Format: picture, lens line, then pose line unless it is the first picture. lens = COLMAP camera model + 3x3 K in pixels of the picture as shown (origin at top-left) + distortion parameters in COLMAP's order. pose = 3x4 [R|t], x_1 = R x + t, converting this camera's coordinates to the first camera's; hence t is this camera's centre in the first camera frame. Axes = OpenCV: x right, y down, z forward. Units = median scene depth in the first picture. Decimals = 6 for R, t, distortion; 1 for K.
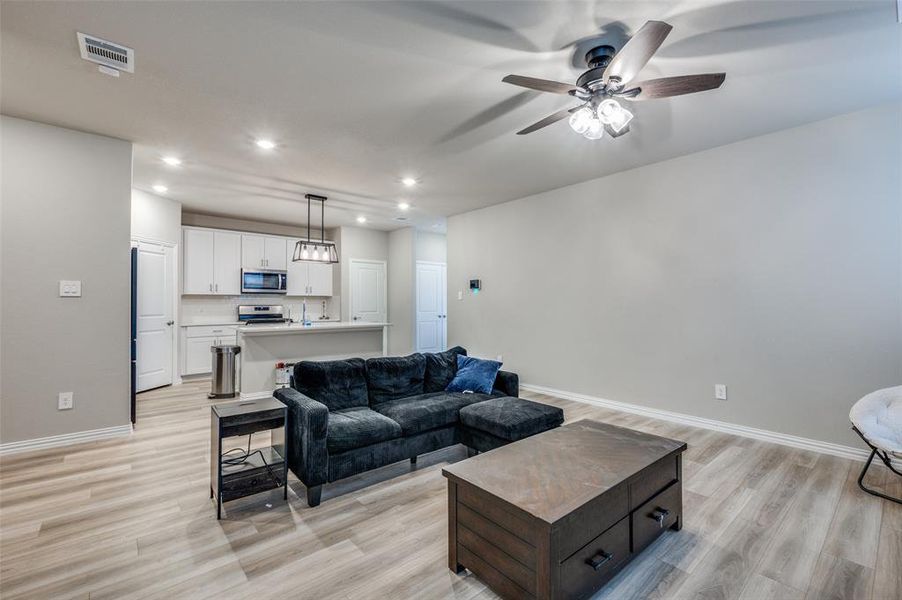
lens RADIAL K [[394.0, 0, 452.0], [0, 394.0, 298.7], [0, 0, 1]] dist [0.000110, 0.000056]
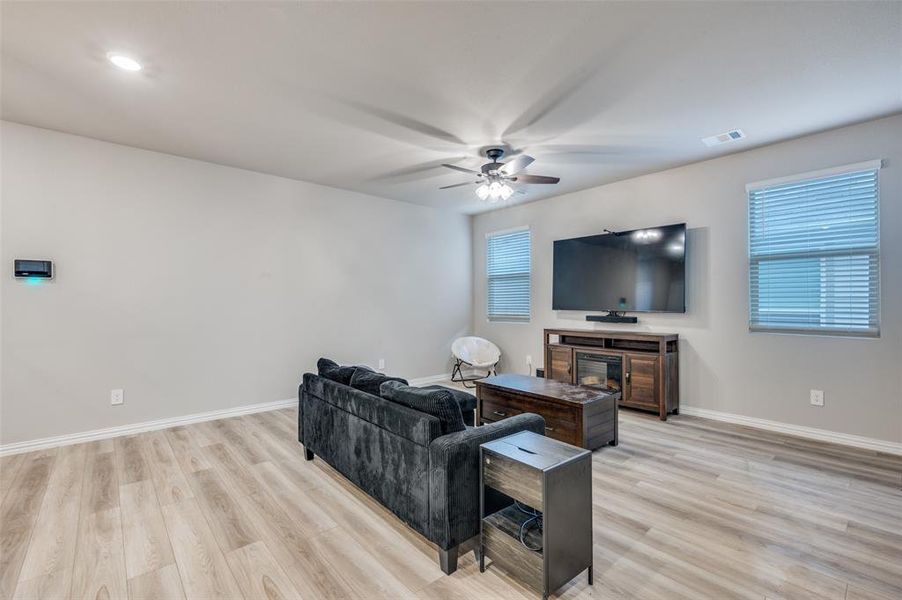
lens RADIAL K [[394.0, 0, 453.3], [0, 394.0, 304.7], [0, 0, 1]] dist [0.000110, 0.000056]
pose [[-0.022413, -0.002834, 0.999745, -0.457102], [-0.009047, 0.999956, 0.002632, 0.004447], [-0.999708, -0.008986, -0.022438, 0.436885]]
